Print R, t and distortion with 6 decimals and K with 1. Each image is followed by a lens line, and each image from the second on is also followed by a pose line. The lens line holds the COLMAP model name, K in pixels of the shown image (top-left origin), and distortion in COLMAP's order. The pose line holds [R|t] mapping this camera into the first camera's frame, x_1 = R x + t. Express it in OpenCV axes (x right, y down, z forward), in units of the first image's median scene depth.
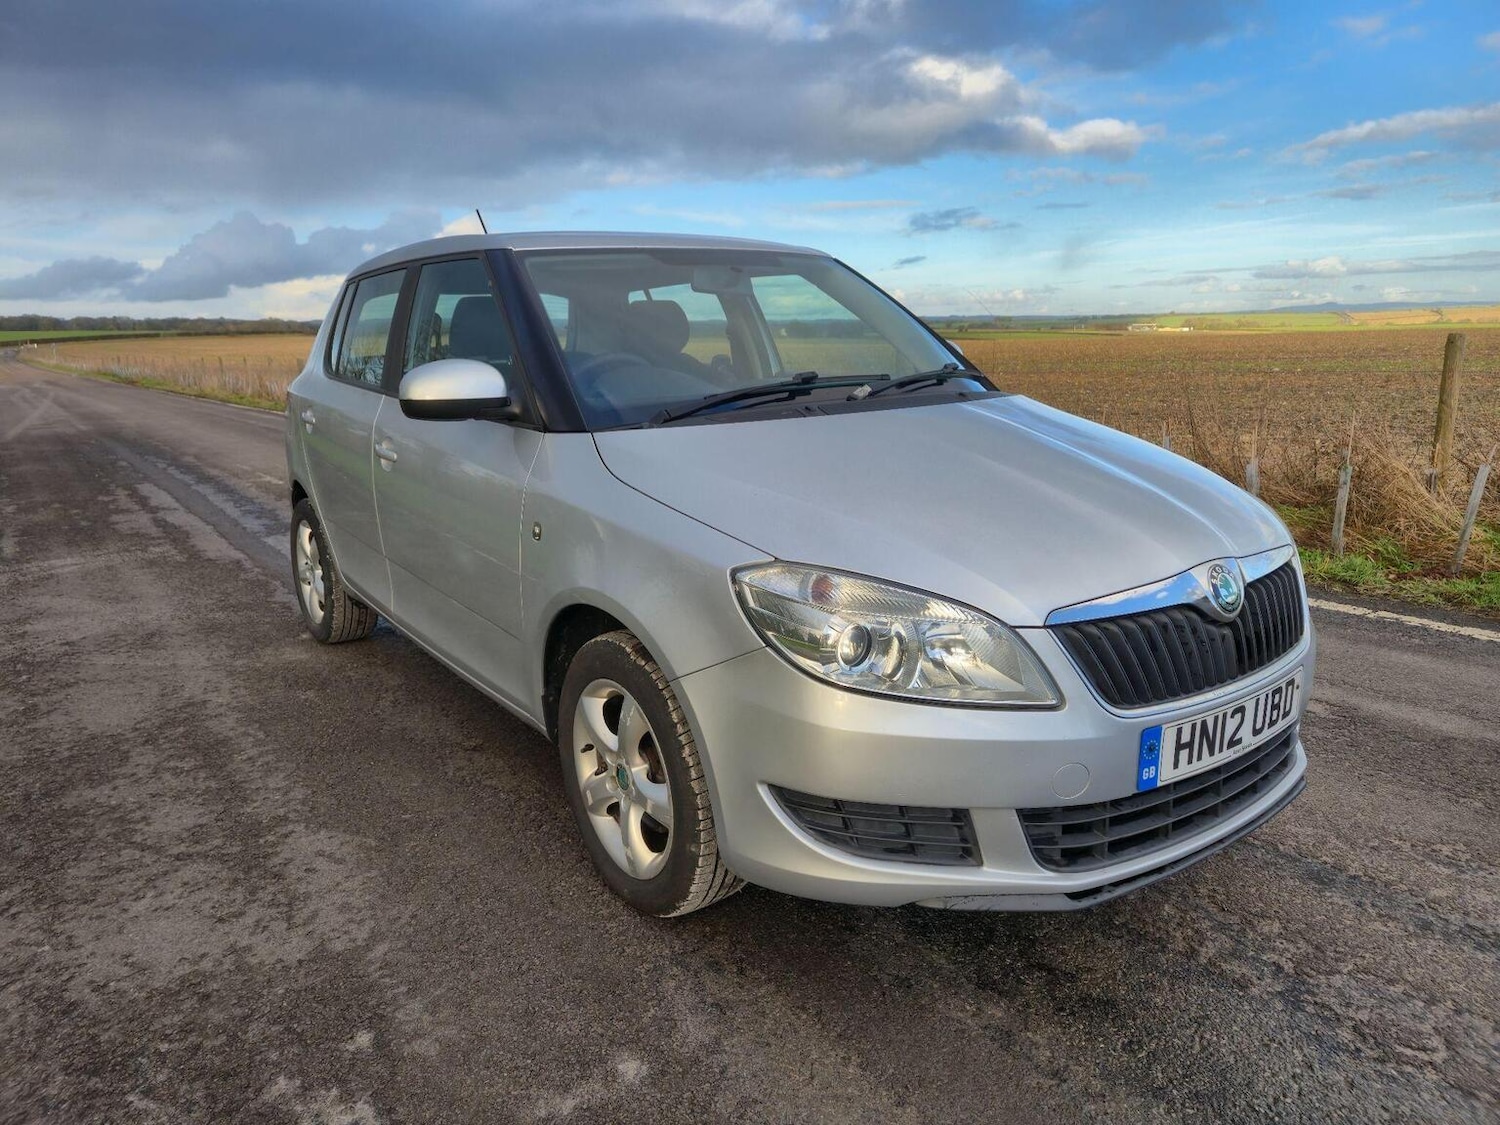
lens RADIAL K [[1013.8, 0, 754.0], [0, 1013.8, 559.5], [0, 0, 1]] dist [0.070298, -0.058644]
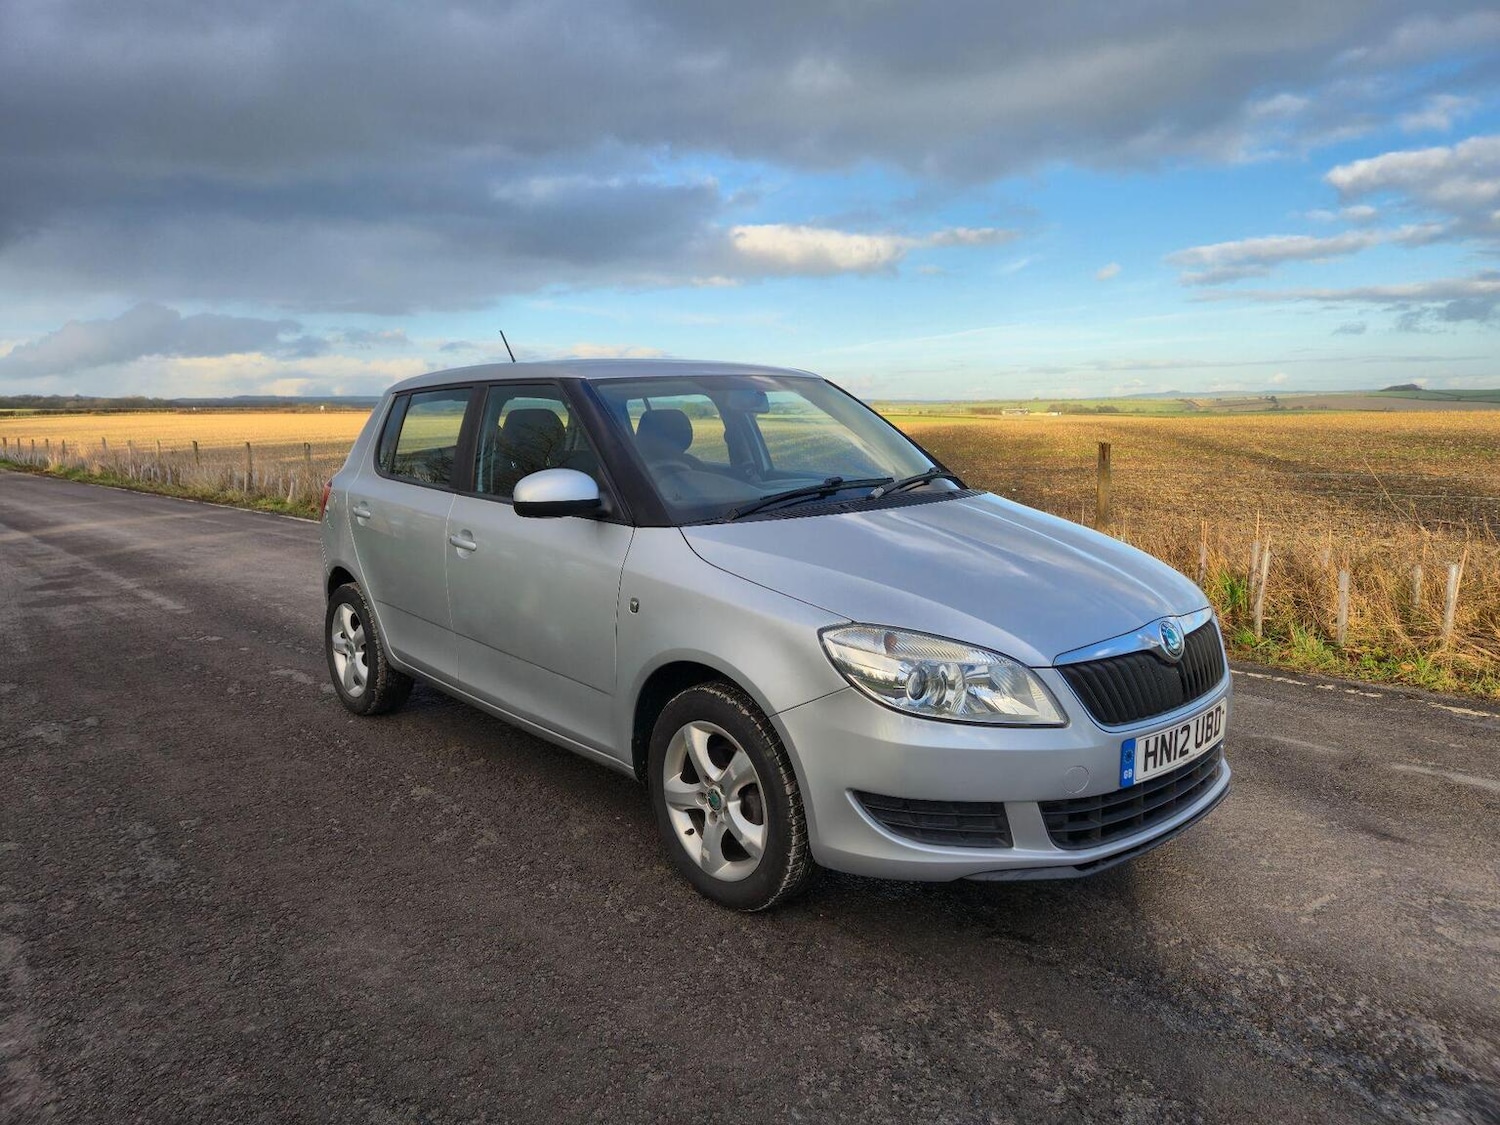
lens RADIAL K [[1011.7, 0, 745.4], [0, 1011.7, 557.7], [0, 0, 1]] dist [0.083075, -0.071306]
pose [[0.995763, -0.011009, 0.091296, -0.235534], [0.018155, 0.996802, -0.077823, 0.016537], [-0.090148, 0.079151, 0.992778, -0.322612]]
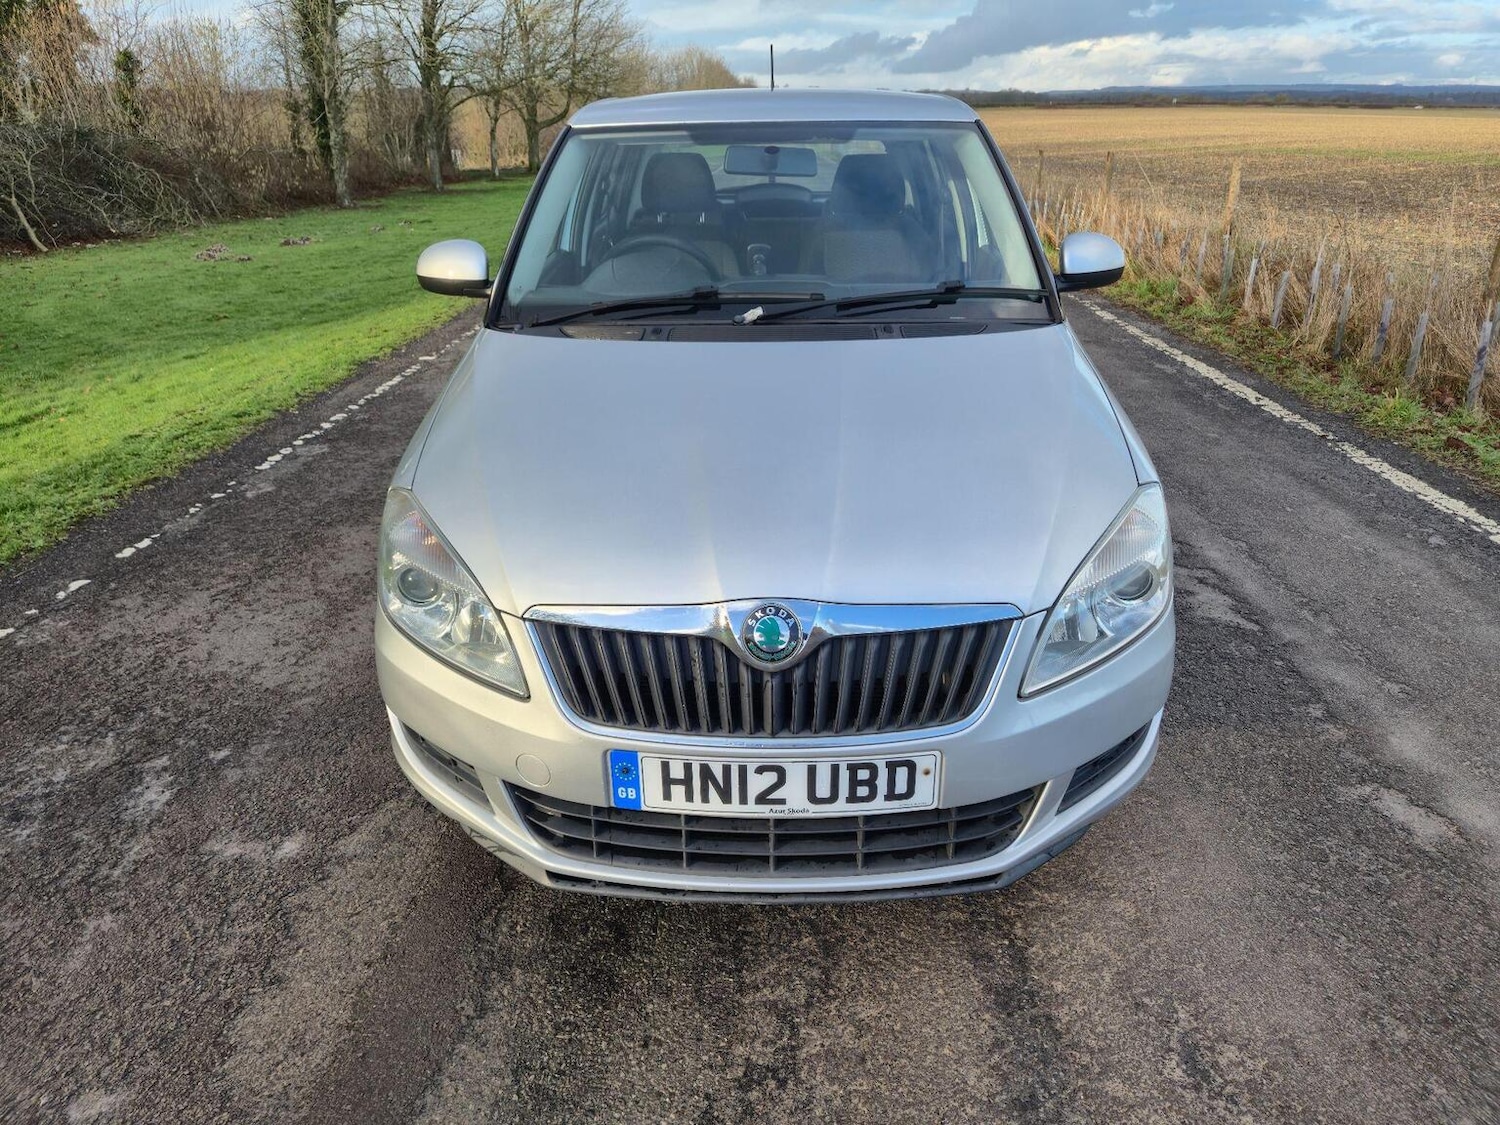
lens RADIAL K [[1012.9, 0, 746.8], [0, 1012.9, 550.2], [0, 0, 1]] dist [0.075197, -0.059064]
pose [[0.792127, 0.249766, -0.556913, 0.901538], [-0.139338, 0.962344, 0.233406, -0.234455], [0.594239, -0.107288, 0.797101, 0.321351]]
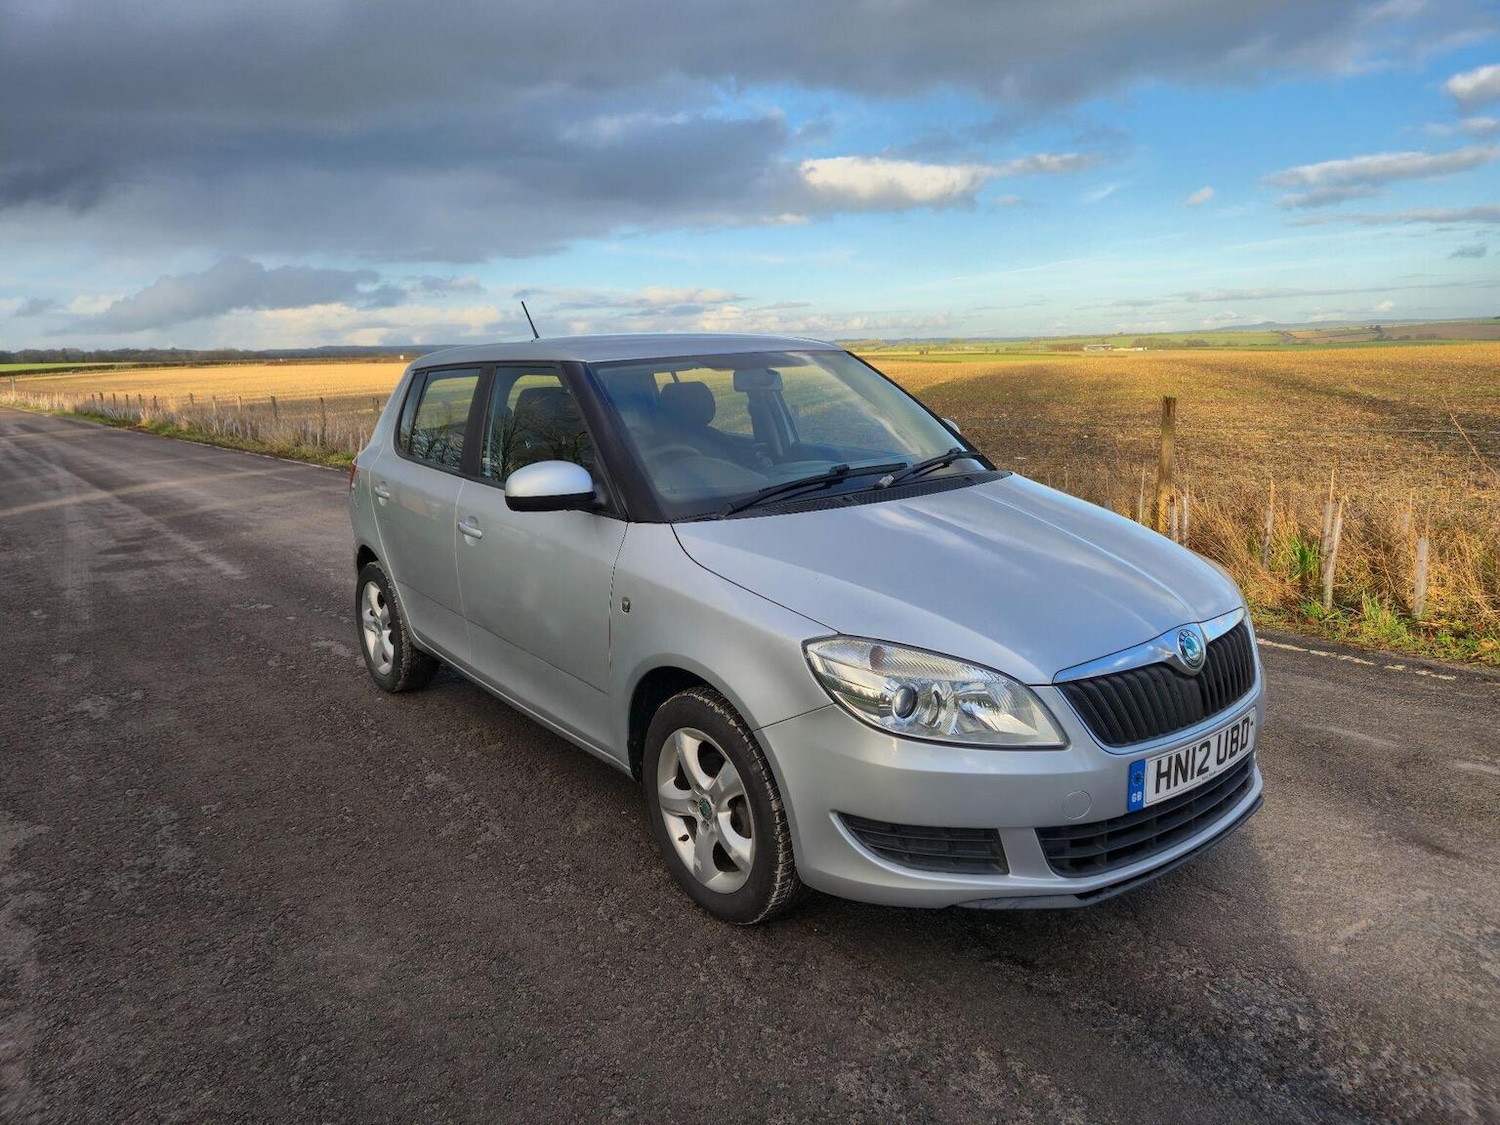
lens RADIAL K [[1012.9, 0, 746.8], [0, 1012.9, 550.2], [0, 0, 1]] dist [0.075197, -0.059064]
pose [[0.999651, -0.019484, 0.017855, -0.110615], [0.020004, 0.999367, -0.029408, -0.067449], [-0.017271, 0.029754, 0.999408, -0.262571]]
